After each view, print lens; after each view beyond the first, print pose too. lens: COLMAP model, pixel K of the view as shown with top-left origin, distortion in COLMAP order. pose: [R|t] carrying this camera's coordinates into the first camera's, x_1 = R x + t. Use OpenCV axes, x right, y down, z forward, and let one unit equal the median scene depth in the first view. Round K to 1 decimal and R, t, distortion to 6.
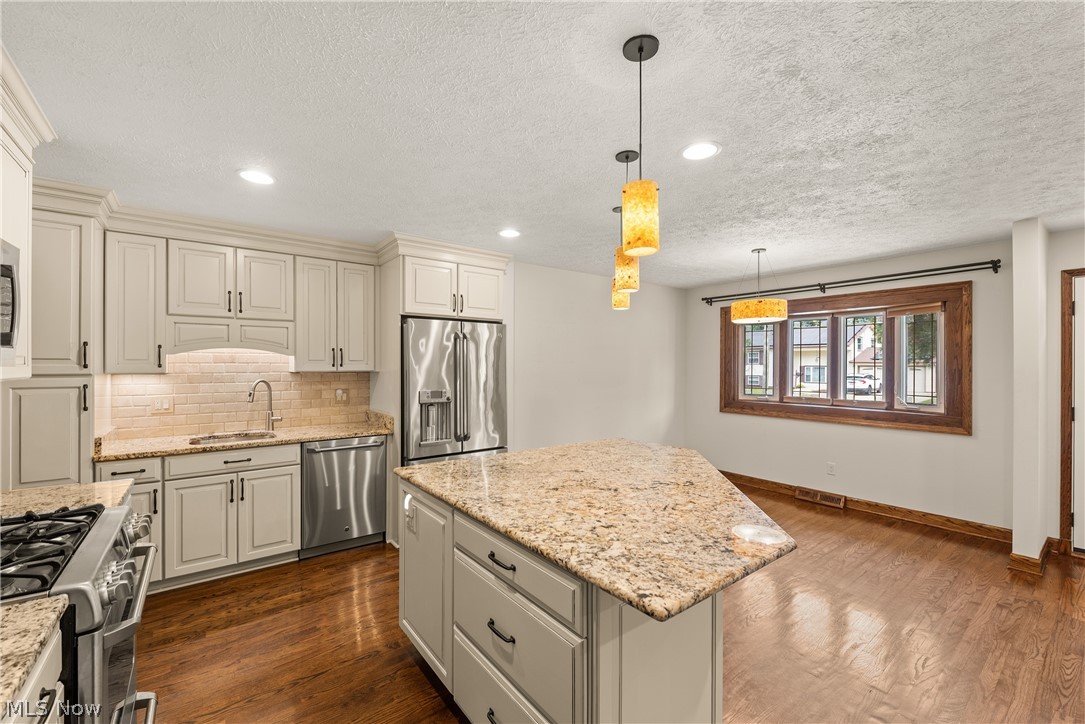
lens RADIAL K [[450.2, 0, 544.4], [0, 450.2, 365.2], [0, 0, 1]] dist [-0.002105, -0.000085]
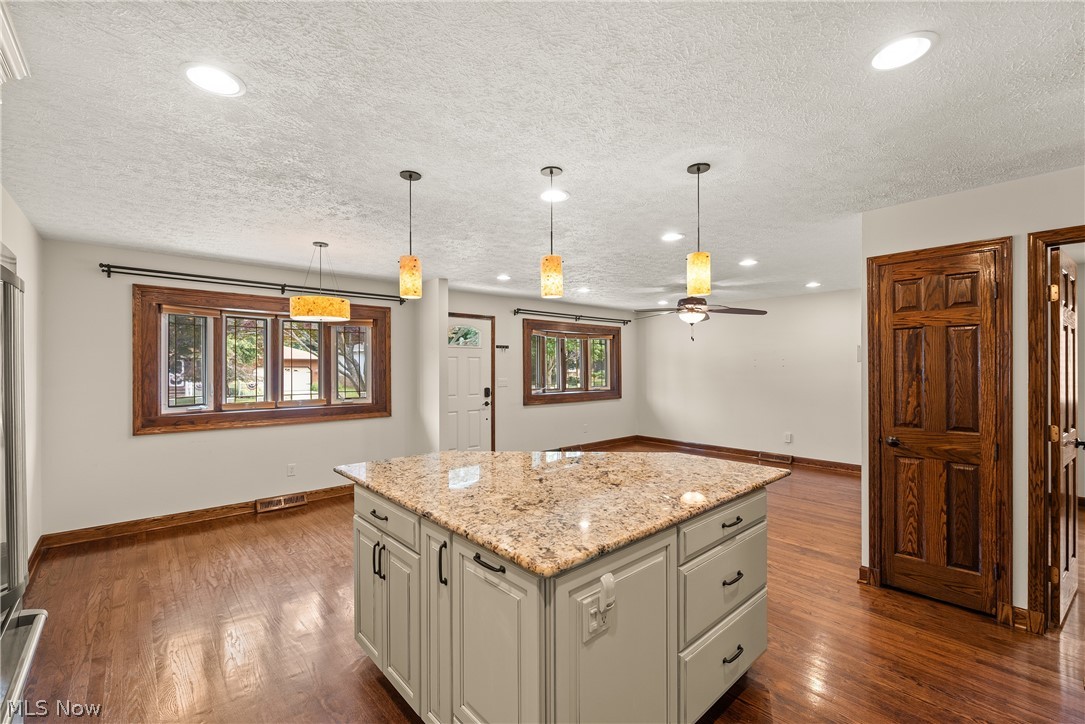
lens RADIAL K [[450.2, 0, 542.3], [0, 450.2, 363.1], [0, 0, 1]] dist [-0.002105, -0.000085]
pose [[-0.077464, 0.008813, 0.996956, -0.569262], [0.004369, 0.999954, -0.008500, 0.002322], [-0.996986, 0.003697, -0.077499, 0.710746]]
